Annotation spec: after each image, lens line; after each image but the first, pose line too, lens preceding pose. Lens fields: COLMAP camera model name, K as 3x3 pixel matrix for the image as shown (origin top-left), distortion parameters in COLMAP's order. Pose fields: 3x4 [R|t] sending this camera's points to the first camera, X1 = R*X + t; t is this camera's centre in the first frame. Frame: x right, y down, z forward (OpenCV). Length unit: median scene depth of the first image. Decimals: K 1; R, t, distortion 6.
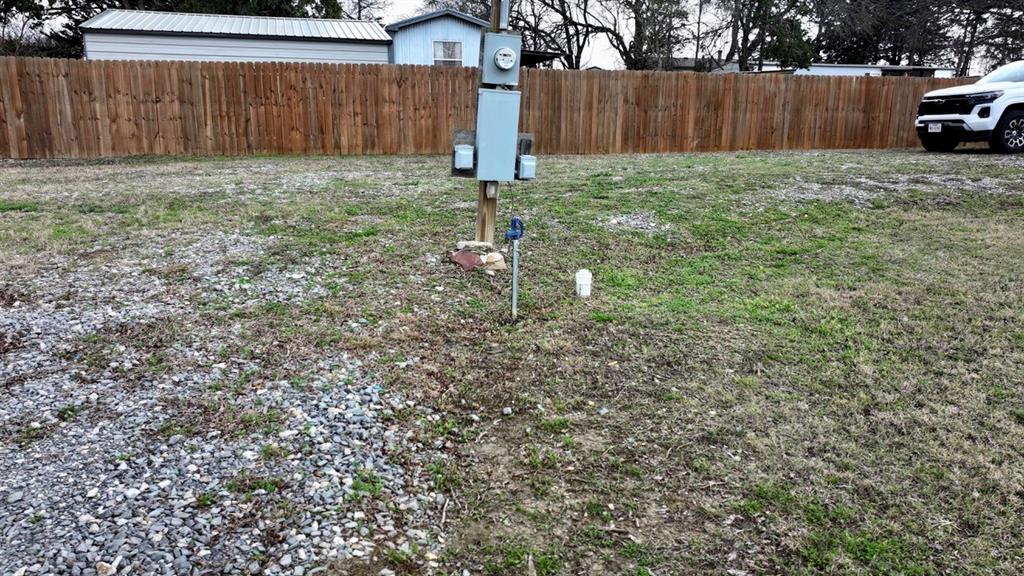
lens RADIAL K [[711.0, 0, 511.3], [0, 711.0, 291.5], [0, 0, 1]] dist [0.004150, 0.016798]
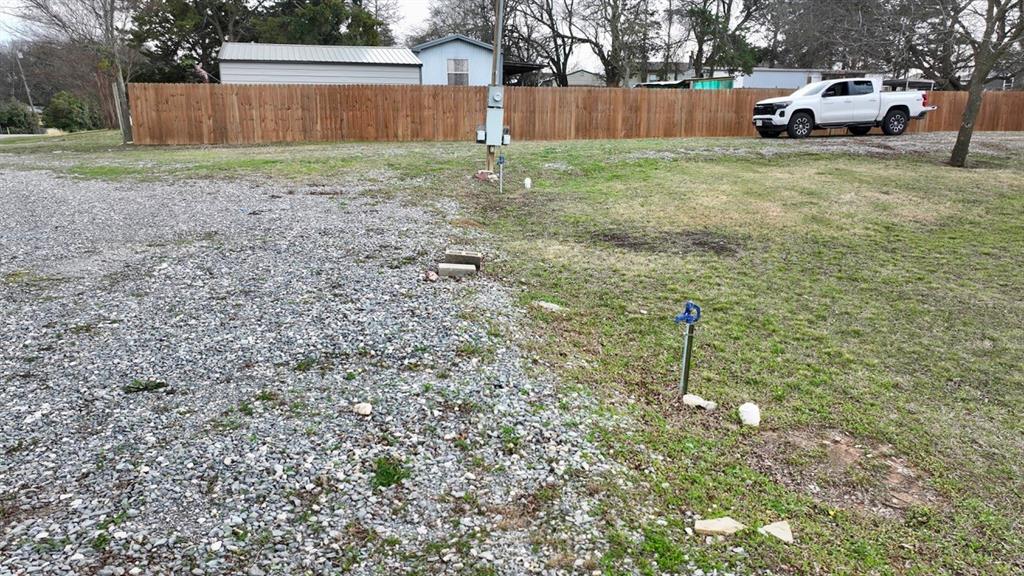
lens RADIAL K [[711.0, 0, 511.4], [0, 711.0, 282.6], [0, 0, 1]] dist [0.004150, 0.016798]
pose [[0.999990, -0.004439, 0.000586, 0.014400], [0.004444, 0.999963, -0.007386, 0.138893], [-0.000554, 0.007388, 0.999973, -0.598512]]
